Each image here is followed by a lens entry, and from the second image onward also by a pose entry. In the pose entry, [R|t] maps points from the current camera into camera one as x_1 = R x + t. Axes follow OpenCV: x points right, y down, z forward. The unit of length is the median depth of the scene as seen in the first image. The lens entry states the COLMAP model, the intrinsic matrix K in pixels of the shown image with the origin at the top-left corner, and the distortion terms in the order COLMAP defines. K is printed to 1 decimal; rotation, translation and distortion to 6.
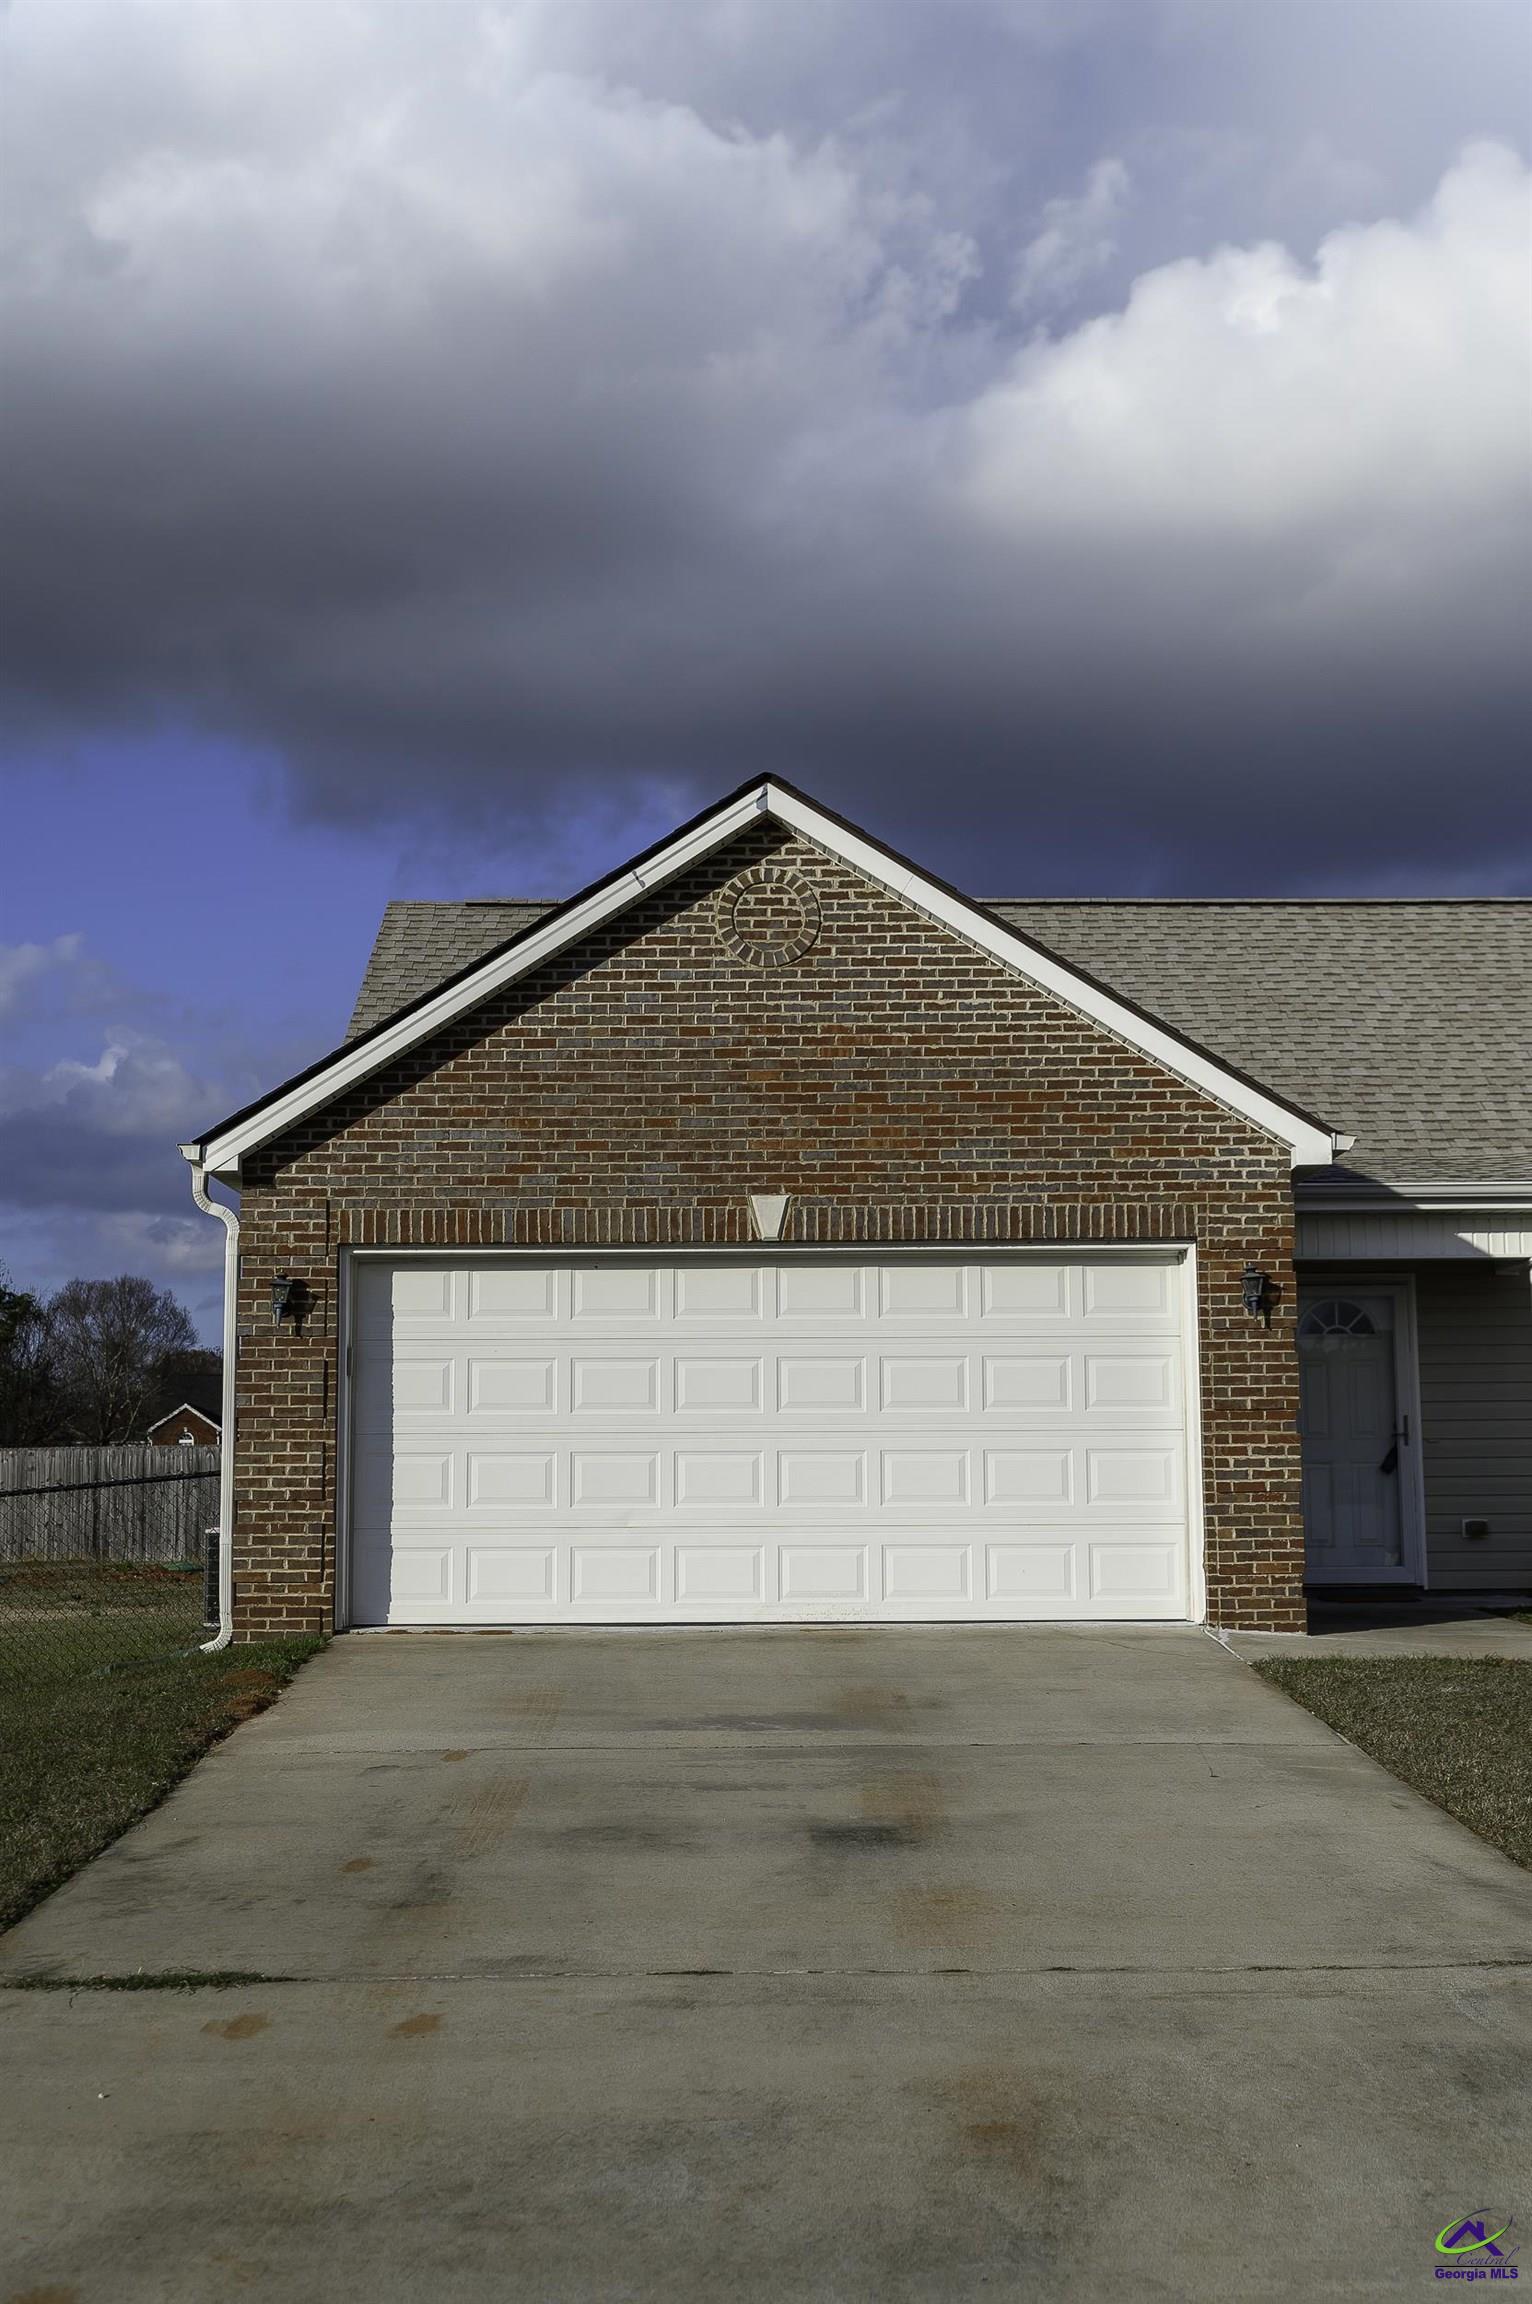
lens RADIAL K [[2593.8, 0, 766.0], [0, 2593.8, 1152.0], [0, 0, 1]] dist [-0.007788, -0.005382]
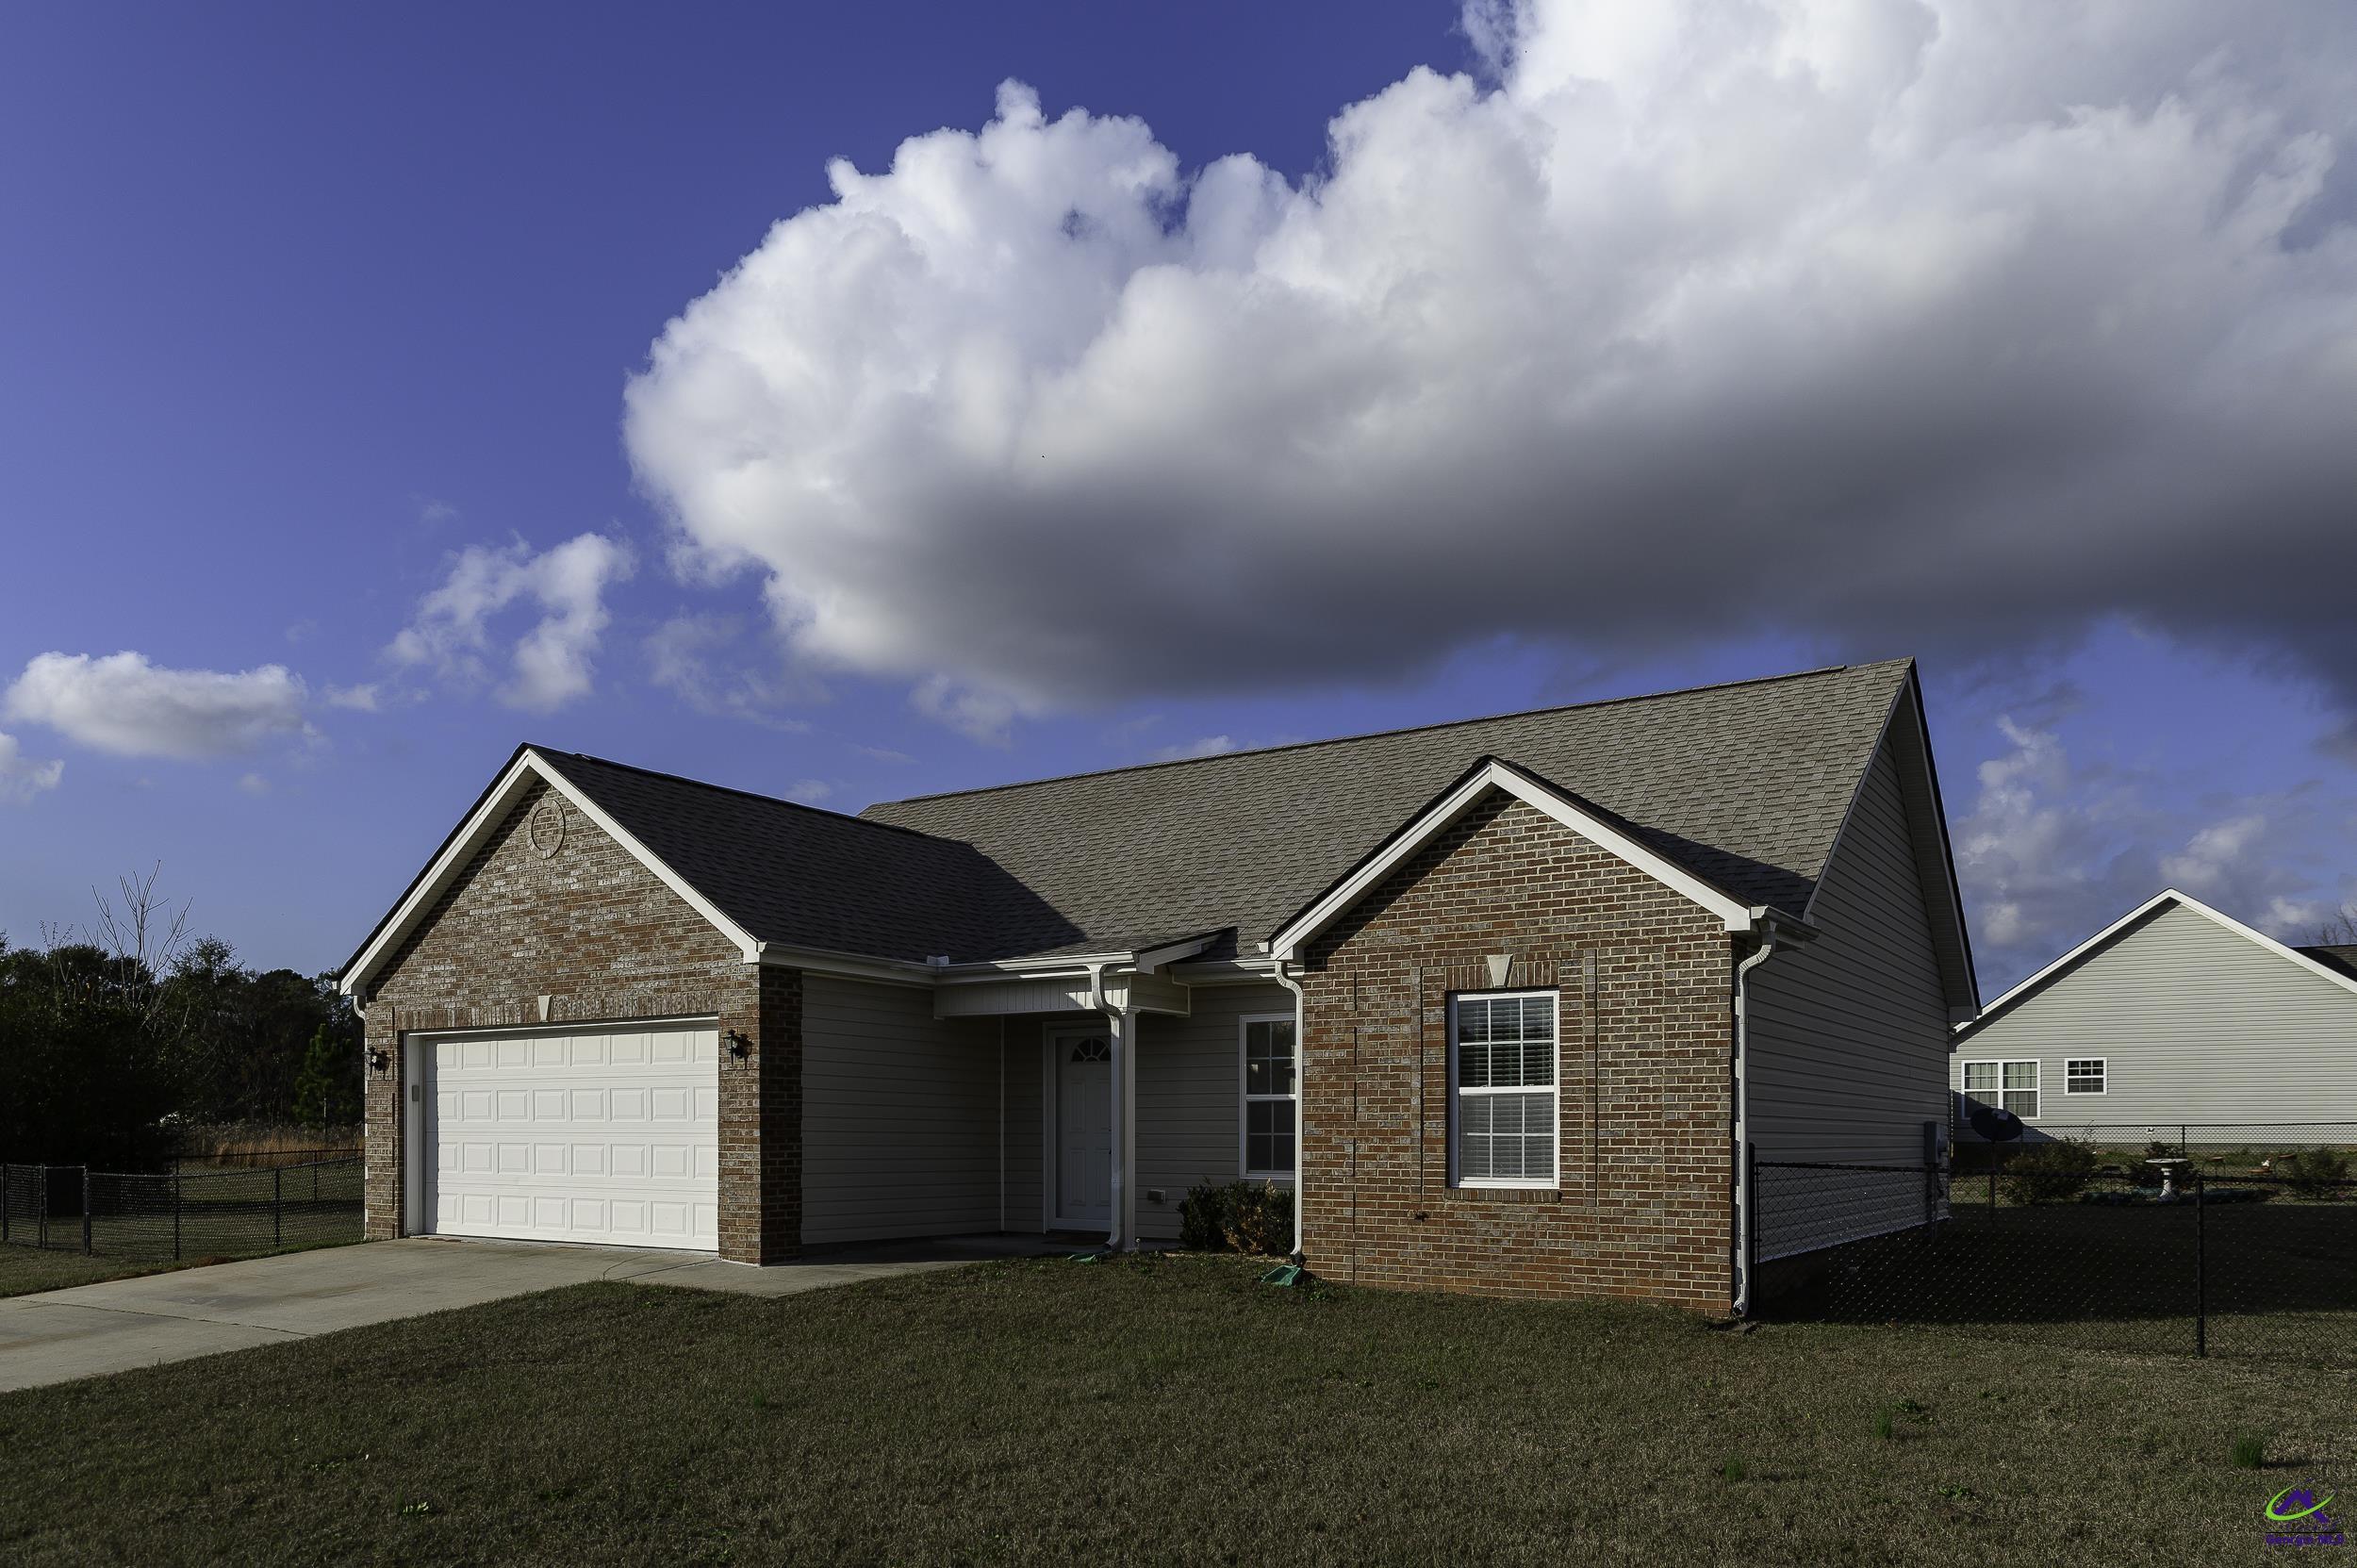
lens RADIAL K [[1699.2, 0, 1178.5], [0, 1699.2, 784.0], [0, 0, 1]] dist [-0.000880, 0.000246]
pose [[0.822031, -0.106246, -0.559443, 1.017093], [0.066360, 0.993620, -0.091195, 0.007337], [0.565563, 0.037841, 0.823837, 0.285373]]
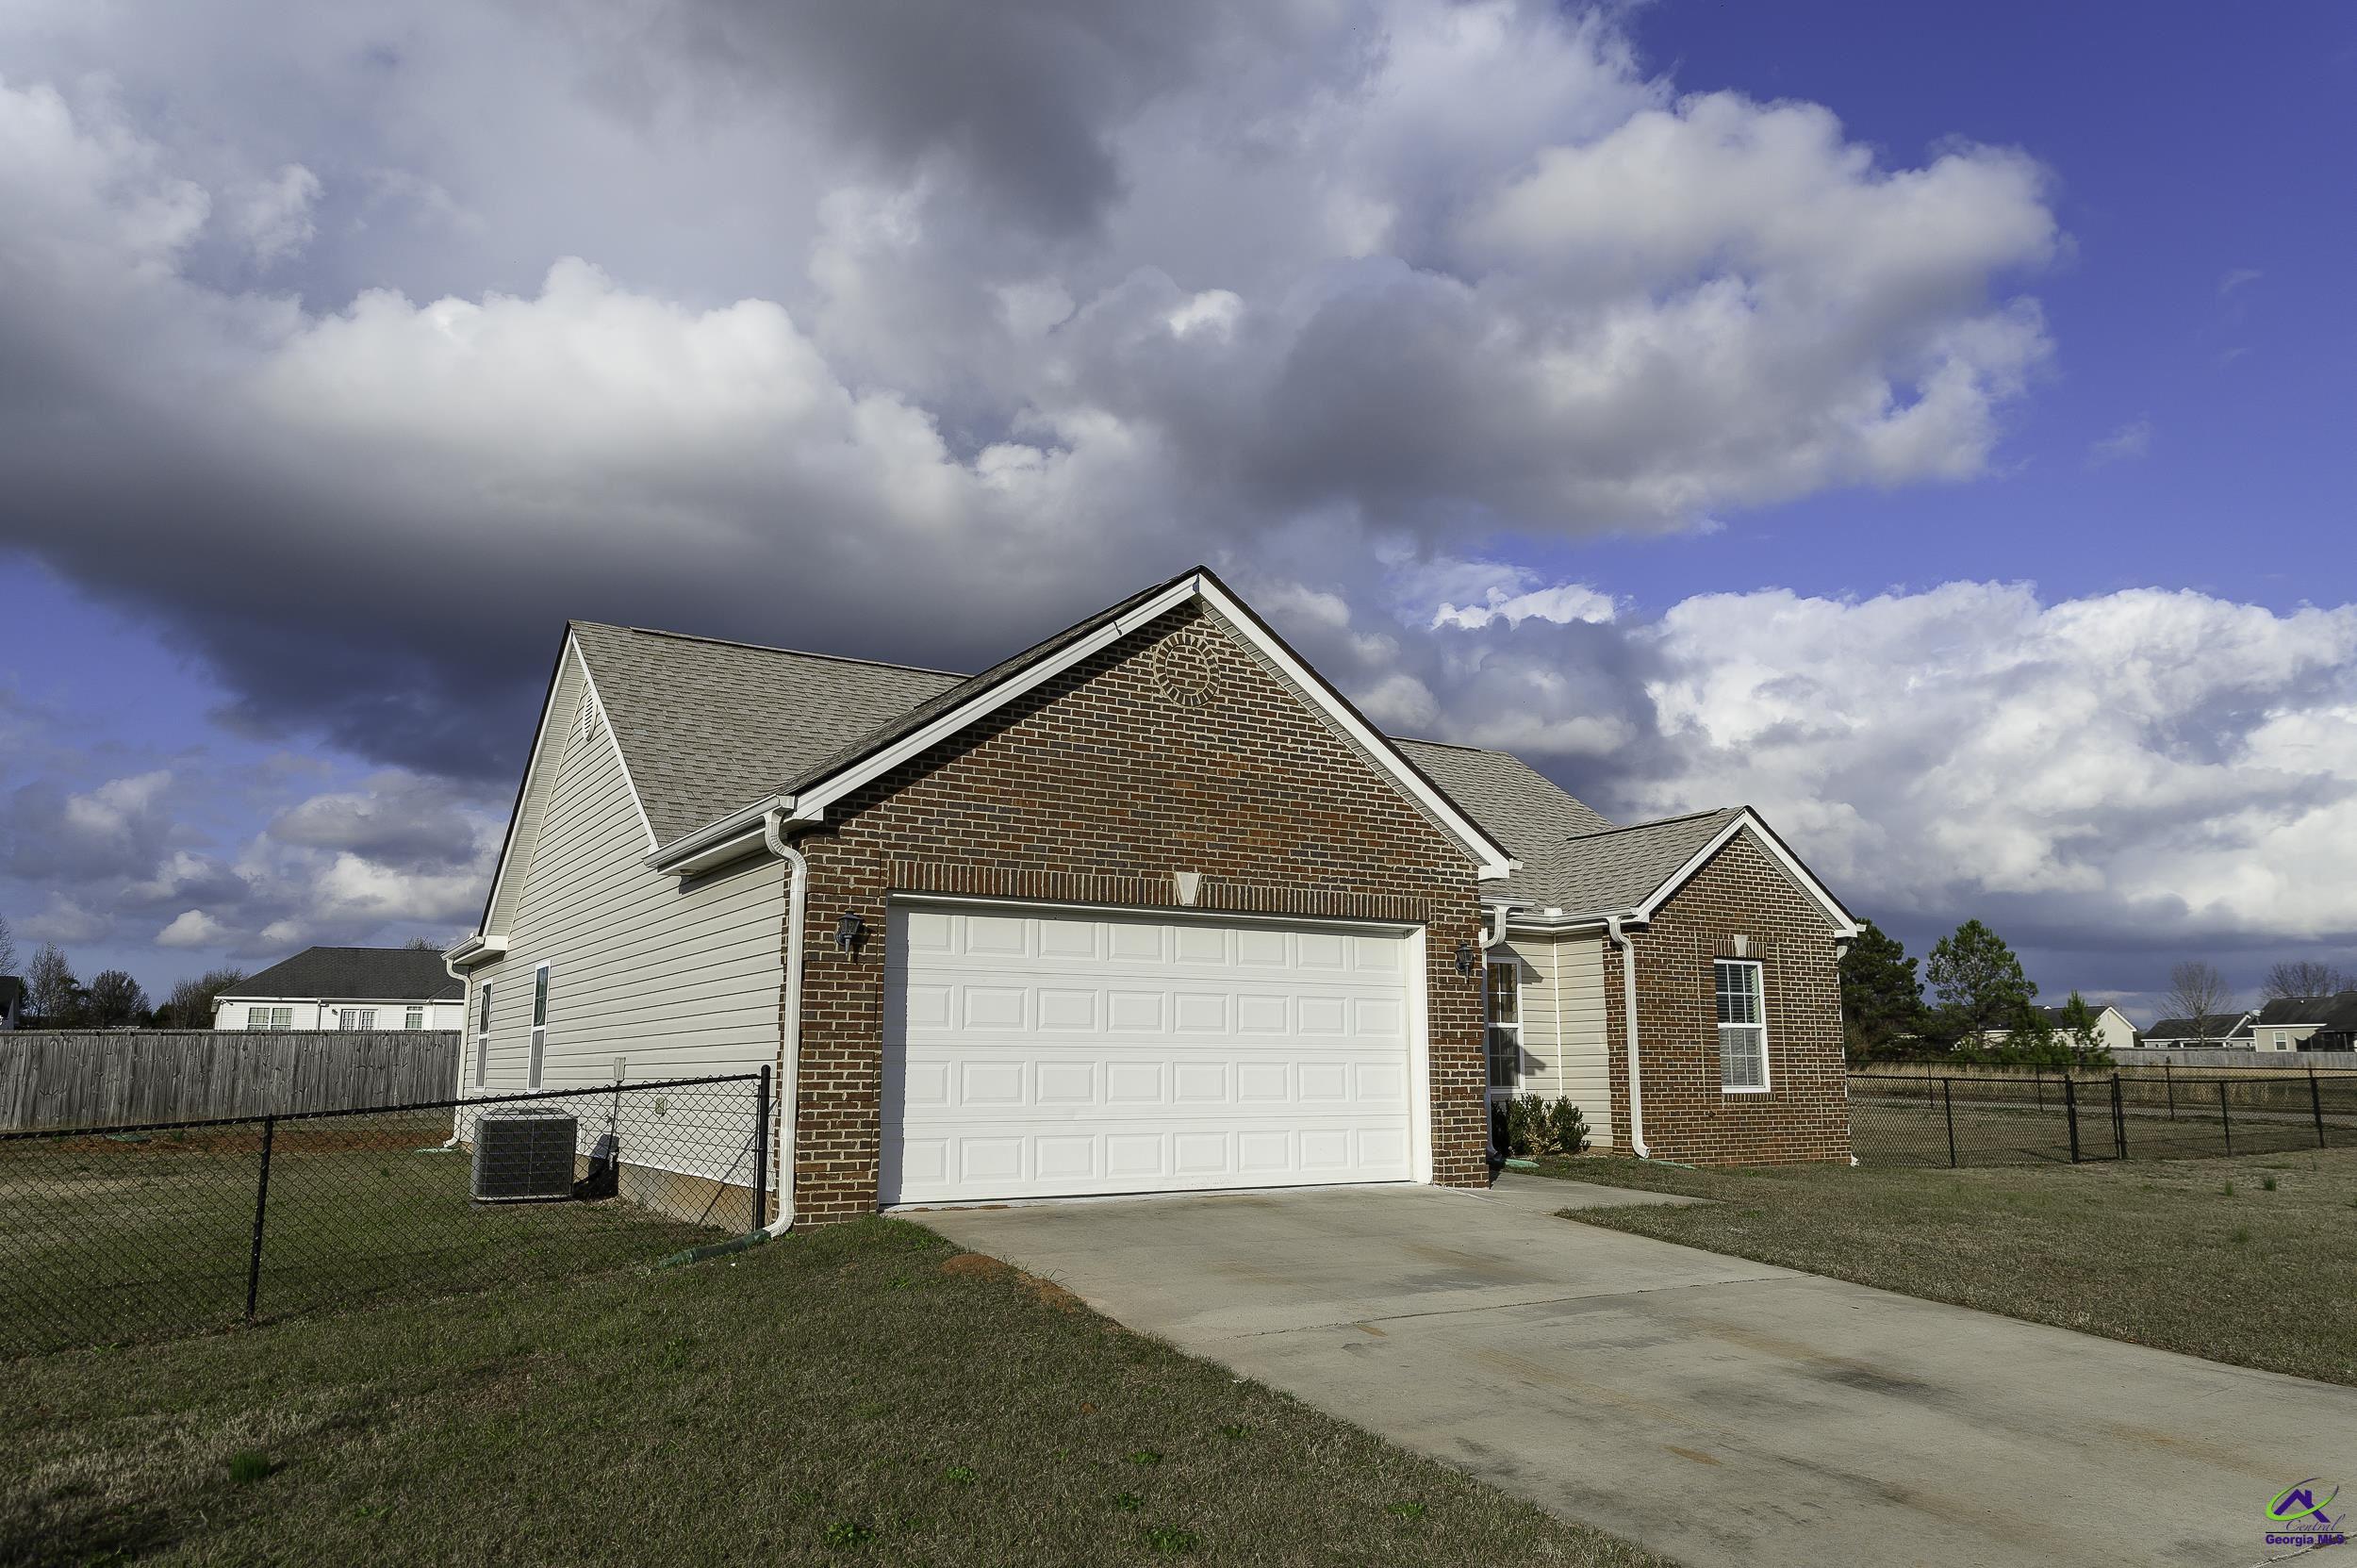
lens RADIAL K [[1582.2, 0, 1178.5], [0, 1582.2, 784.0], [0, 0, 1]] dist [0.002783, 0.000356]
pose [[0.856657, 0.098780, 0.506341, -0.426504], [-0.073256, 0.994844, -0.070141, 0.028868], [-0.510659, 0.022995, 0.859476, 0.288836]]
